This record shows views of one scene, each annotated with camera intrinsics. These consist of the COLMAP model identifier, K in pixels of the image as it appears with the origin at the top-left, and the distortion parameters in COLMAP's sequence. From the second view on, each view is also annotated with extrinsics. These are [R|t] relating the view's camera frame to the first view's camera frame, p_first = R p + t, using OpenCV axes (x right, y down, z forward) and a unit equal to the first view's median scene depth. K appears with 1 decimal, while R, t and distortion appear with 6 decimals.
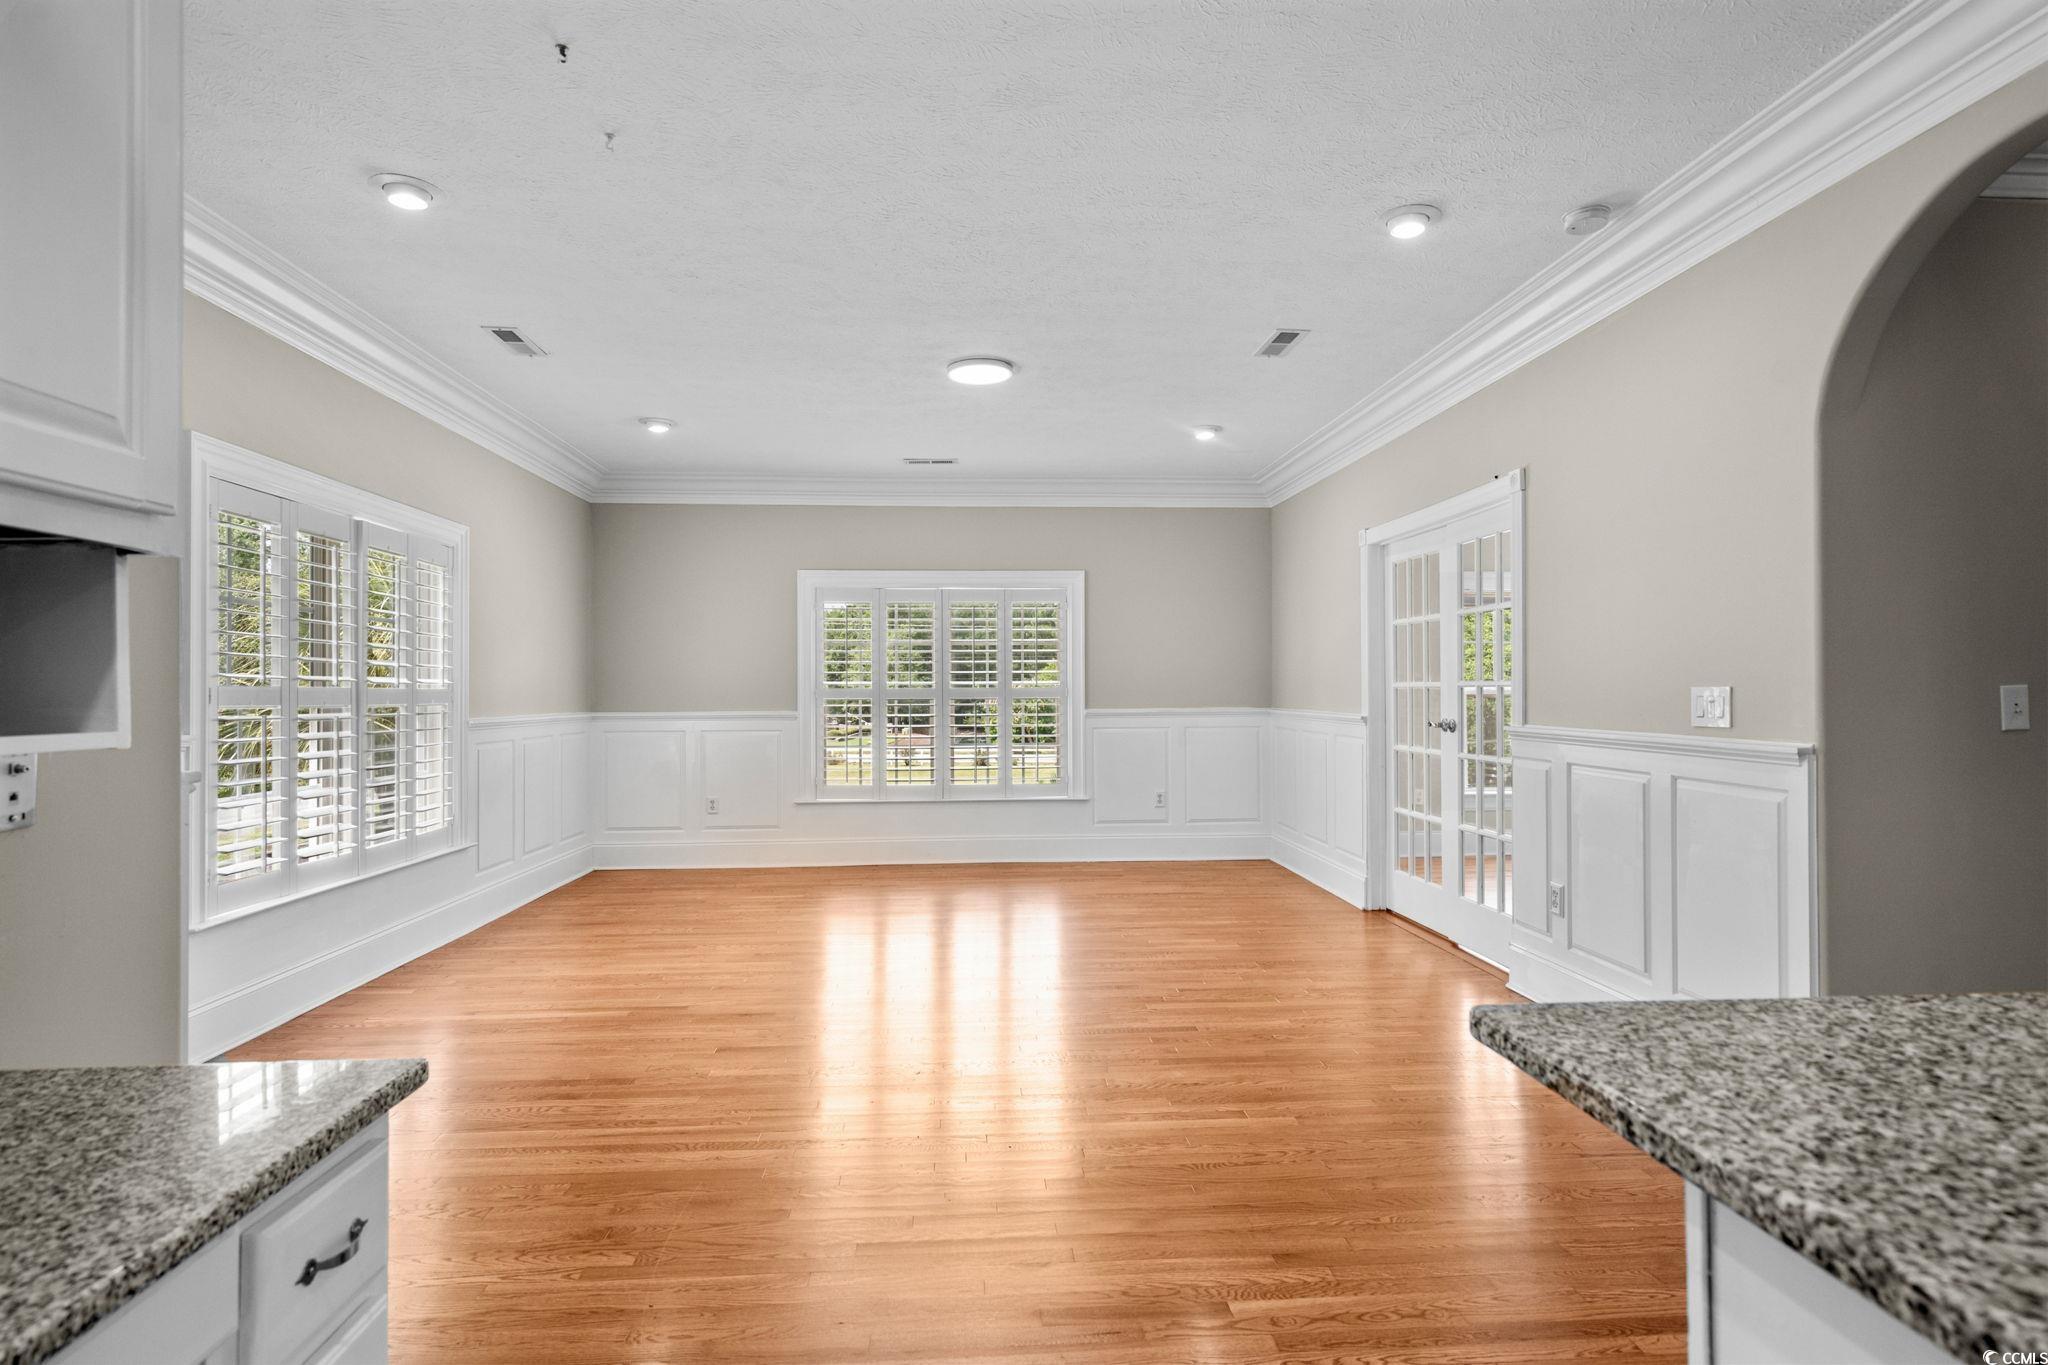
lens RADIAL K [[1077.1, 0, 1025.9], [0, 1077.1, 686.7], [0, 0, 1]] dist [0.002267, 0.000759]
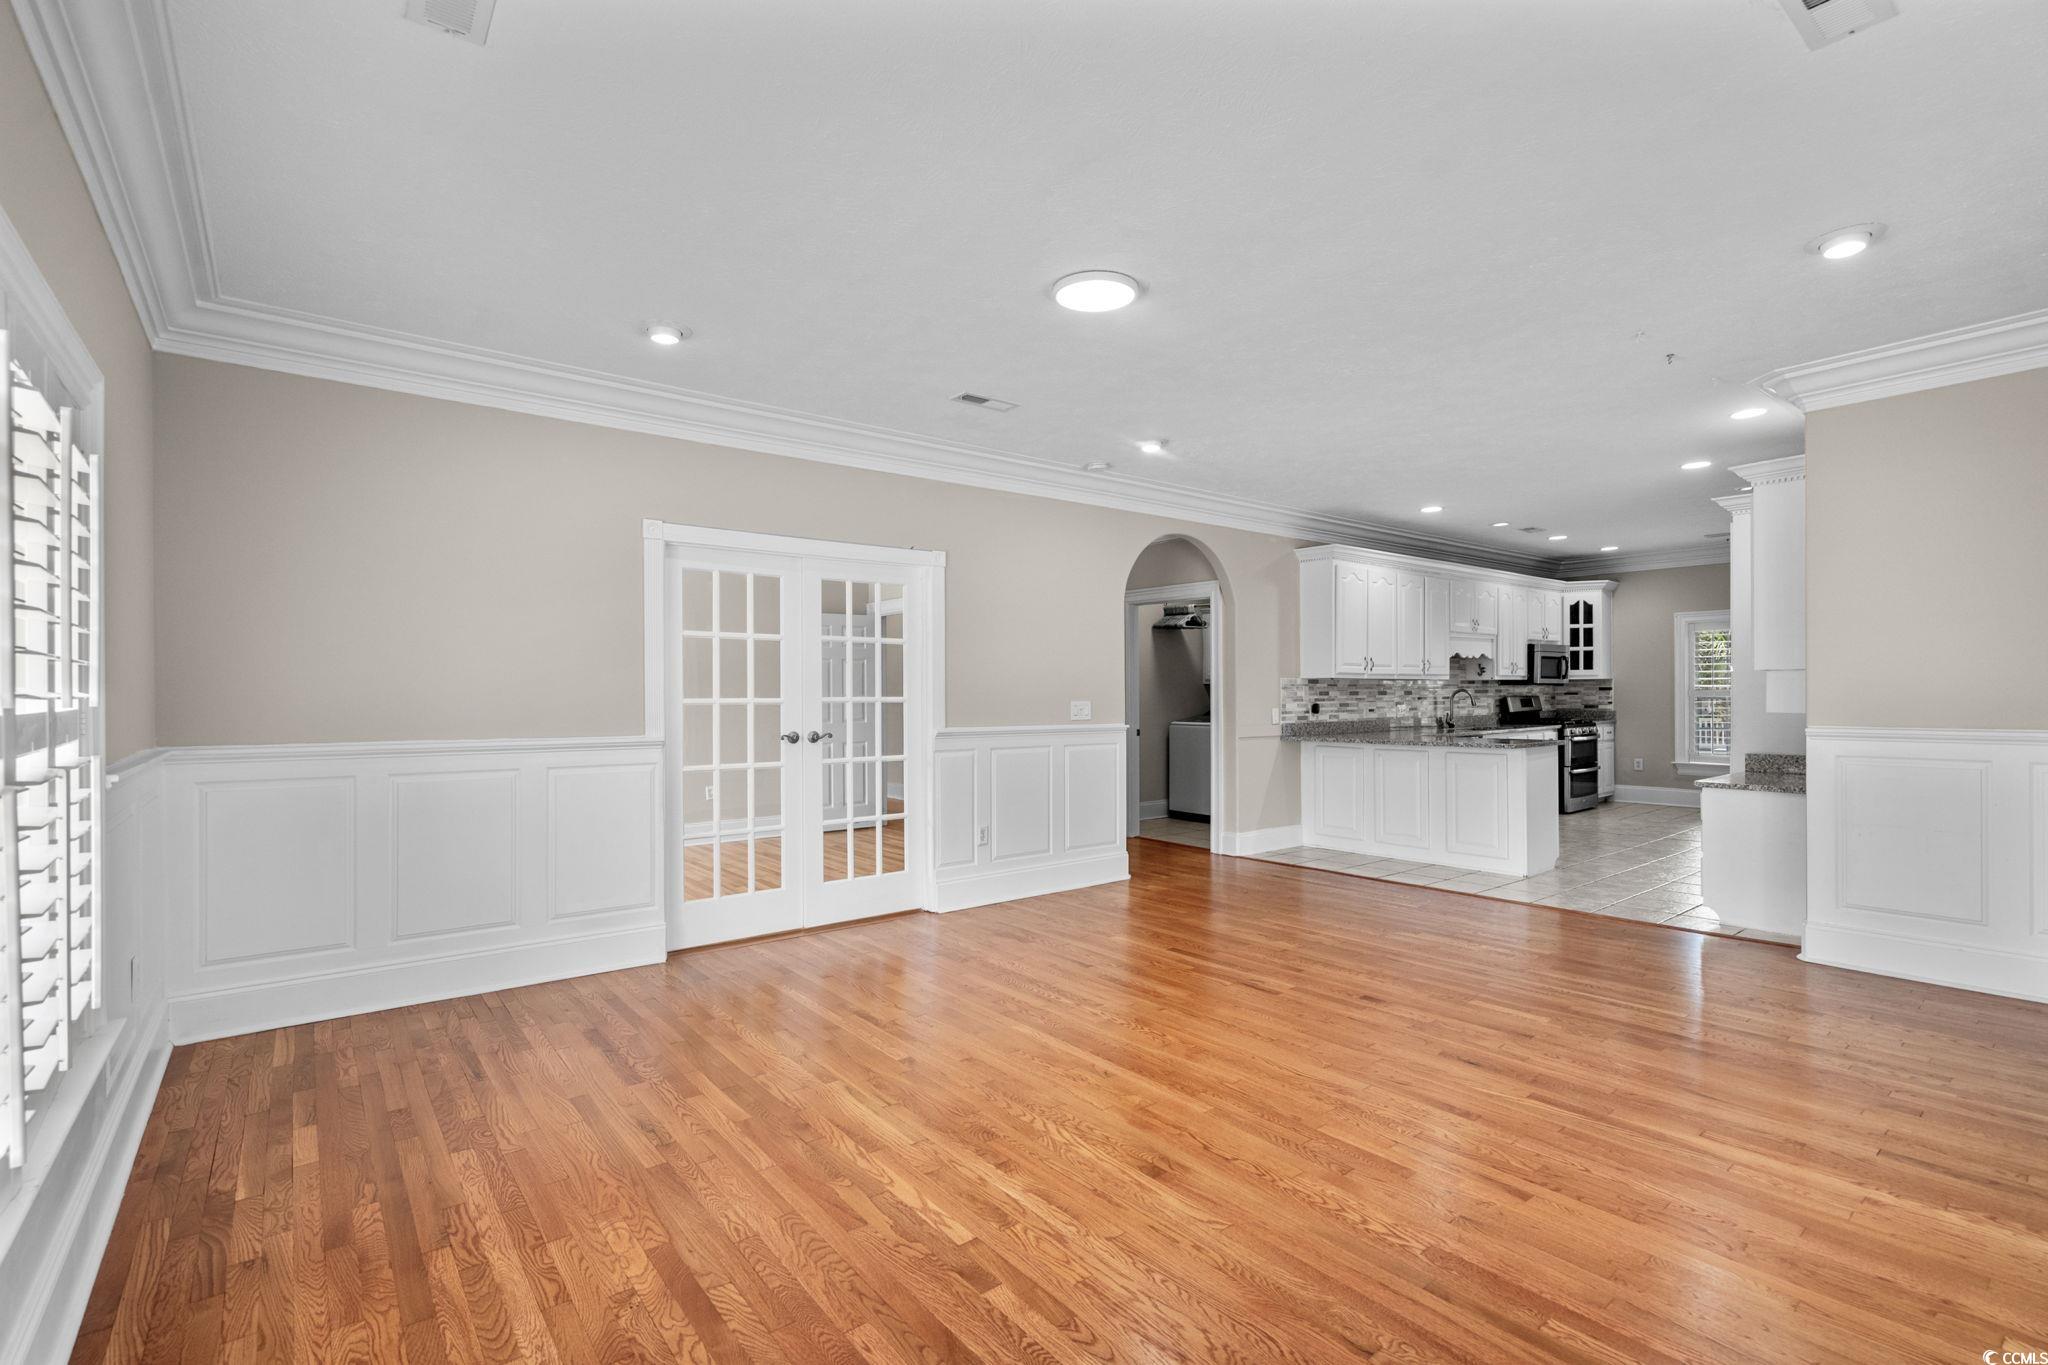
lens RADIAL K [[929.7, 0, 1031.7], [0, 929.7, 691.7], [0, 0, 1]] dist [-0.002425, 0.000305]
pose [[-0.568472, 0.009205, 0.822651, -0.405305], [0.003414, 0.999955, -0.008830, -0.001568], [-0.822696, -0.002211, -0.568478, 1.020912]]
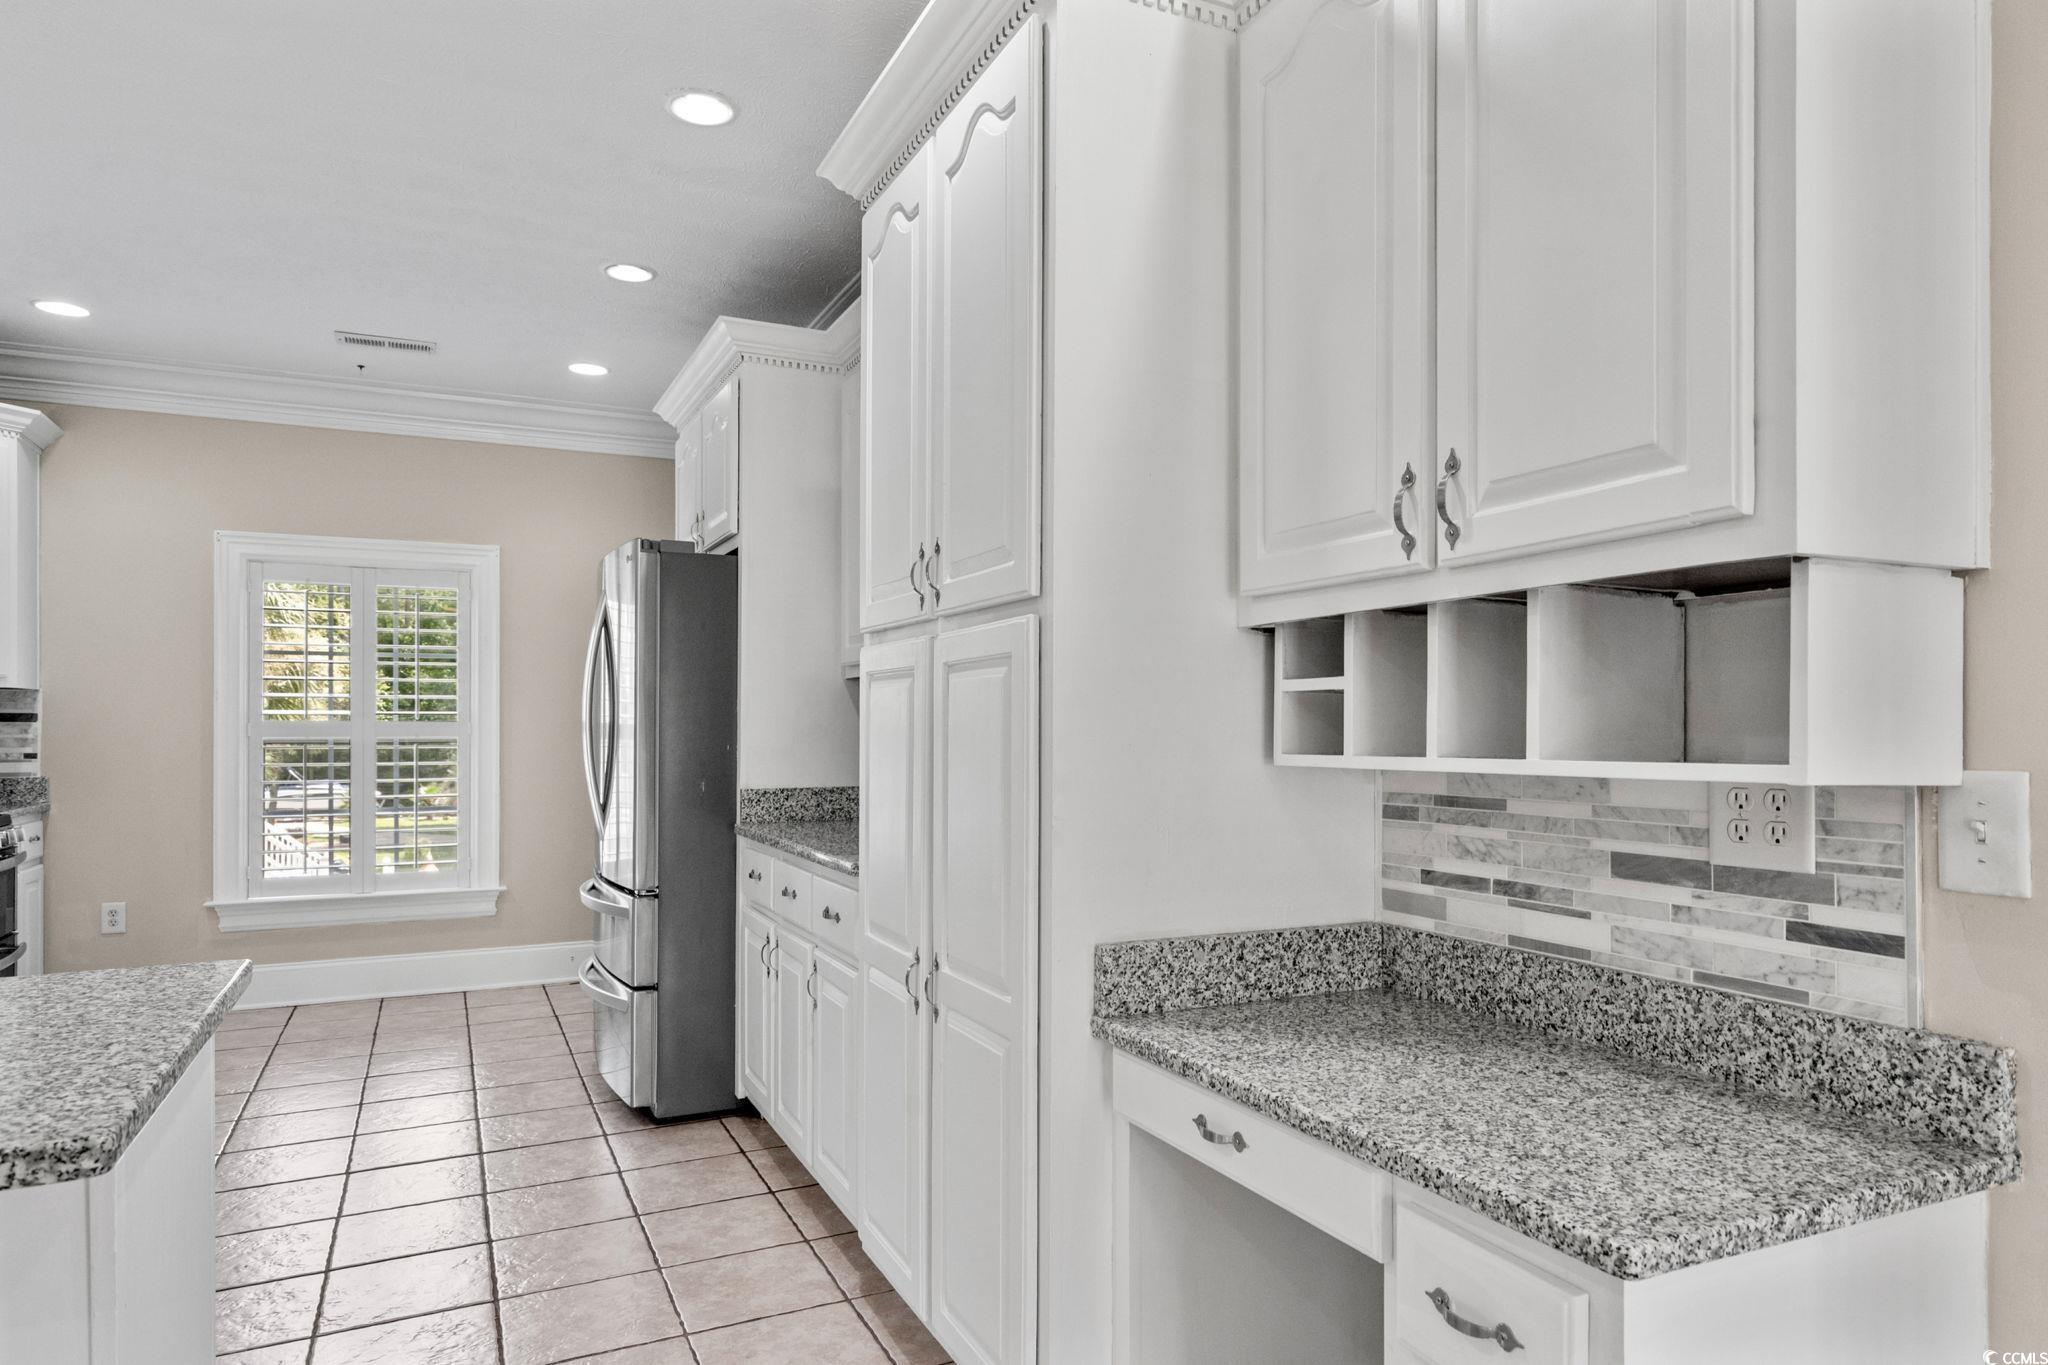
lens RADIAL K [[1239.4, 0, 1023.0], [0, 1239.4, 726.8], [0, 0, 1]] dist [0.006698, 0.001486]
pose [[-0.931587, 0.006198, -0.363466, 0.017407], [0.010523, 0.999895, -0.009921, 0.002474], [0.363366, -0.013067, -0.931555, 0.296963]]
